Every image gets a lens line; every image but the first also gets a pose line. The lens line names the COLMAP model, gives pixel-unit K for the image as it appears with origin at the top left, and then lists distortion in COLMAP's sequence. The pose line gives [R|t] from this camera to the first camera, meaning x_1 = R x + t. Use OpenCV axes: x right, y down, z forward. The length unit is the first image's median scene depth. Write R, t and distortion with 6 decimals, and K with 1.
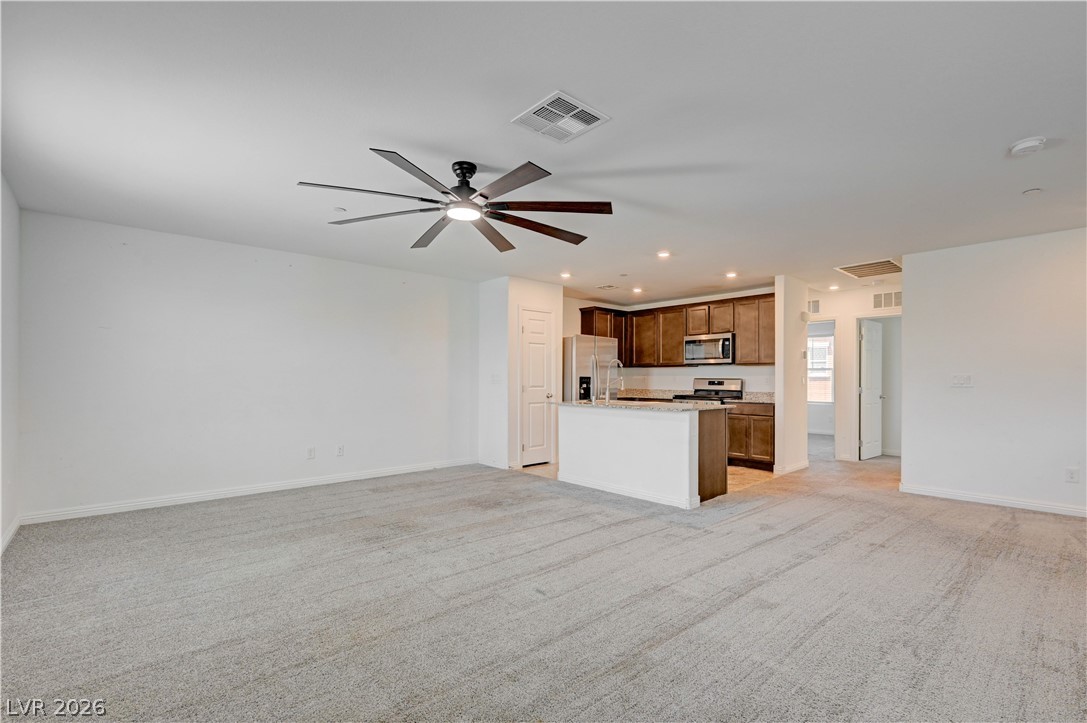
lens RADIAL K [[484.1, 0, 543.1], [0, 484.1, 372.6], [0, 0, 1]] dist [-0.001176, -0.000361]
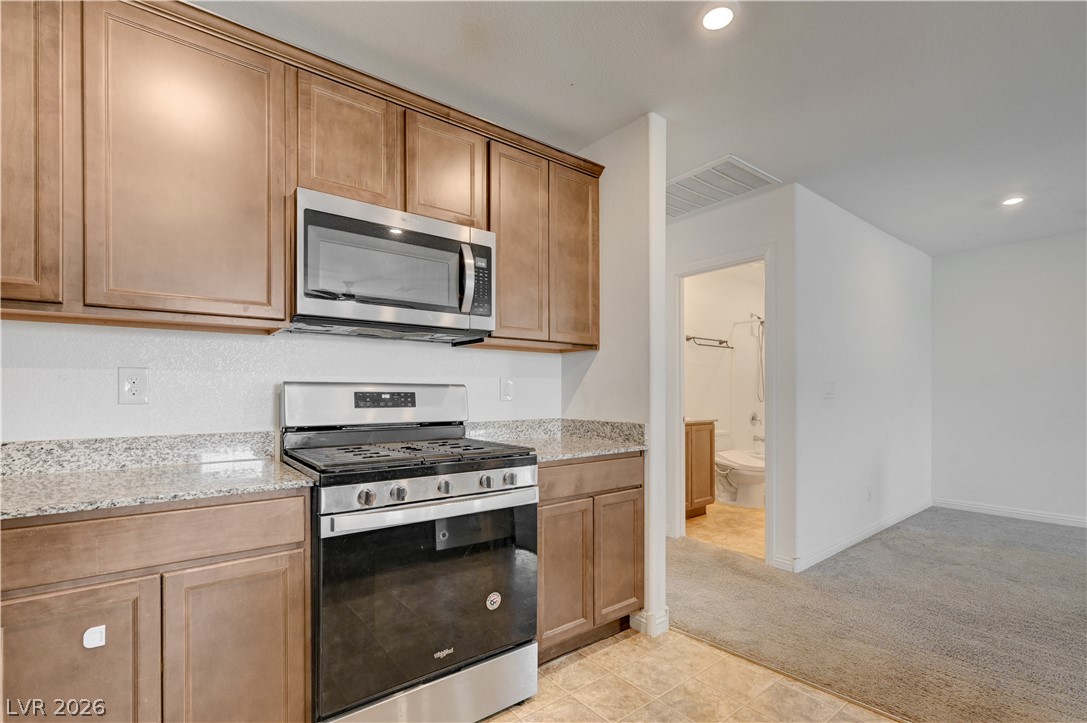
lens RADIAL K [[484.1, 0, 547.4], [0, 484.1, 392.8], [0, 0, 1]] dist [-0.001176, -0.000361]
pose [[0.046900, -0.007096, 0.998874, 0.082084], [-0.011897, 0.999900, 0.007662, 0.014457], [-0.998829, -0.012243, 0.046811, 0.893371]]
